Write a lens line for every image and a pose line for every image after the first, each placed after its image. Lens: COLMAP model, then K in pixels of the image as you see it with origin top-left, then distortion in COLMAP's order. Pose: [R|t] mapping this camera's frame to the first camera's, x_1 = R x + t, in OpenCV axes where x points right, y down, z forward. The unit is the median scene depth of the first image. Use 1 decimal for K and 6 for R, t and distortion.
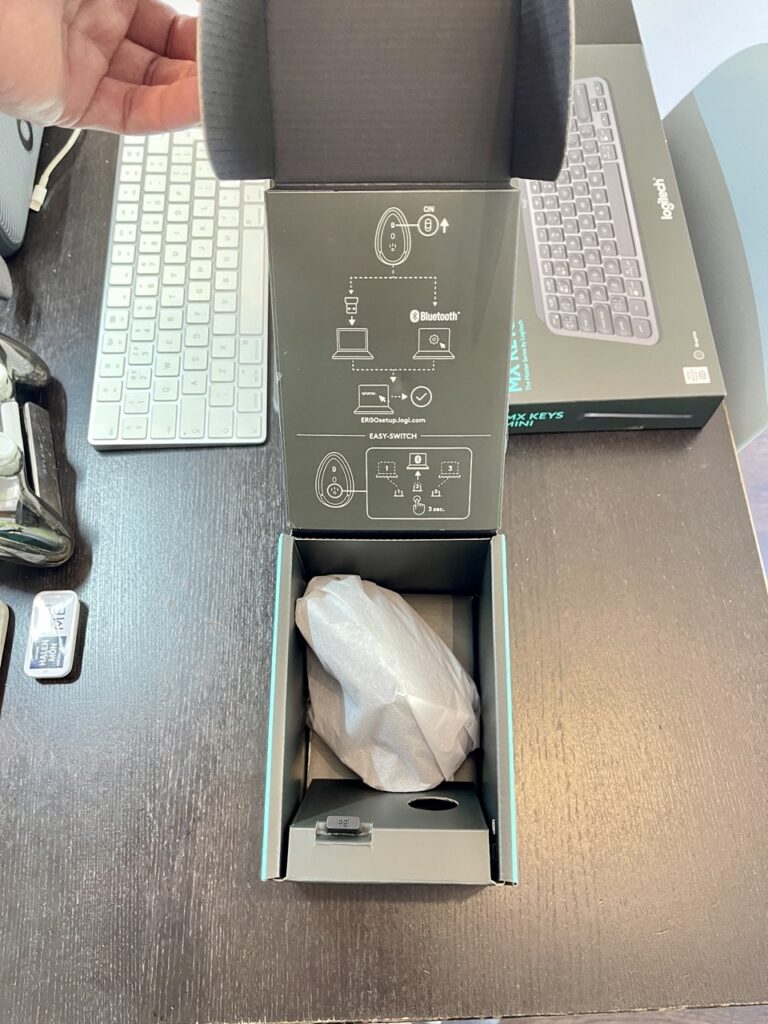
lens RADIAL K [[797.8, 0, 375.7], [0, 797.8, 506.7], [0, 0, 1]] dist [0.039500, -0.109330]
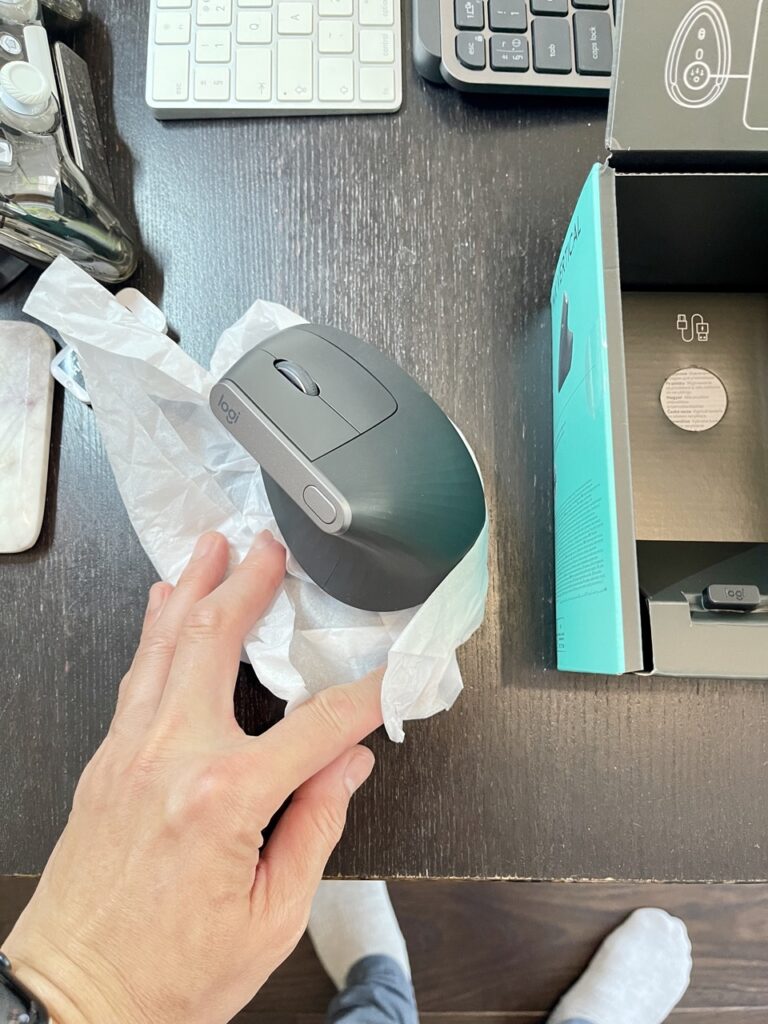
lens RADIAL K [[797.8, 0, 369.0], [0, 797.8, 502.6], [0, 0, 1]] dist [0.039500, -0.109330]
pose [[0.999243, 0.026565, -0.028437, -0.157085], [-0.018072, 0.963950, 0.265469, 0.071852], [0.034464, -0.264754, 0.963700, 0.285617]]
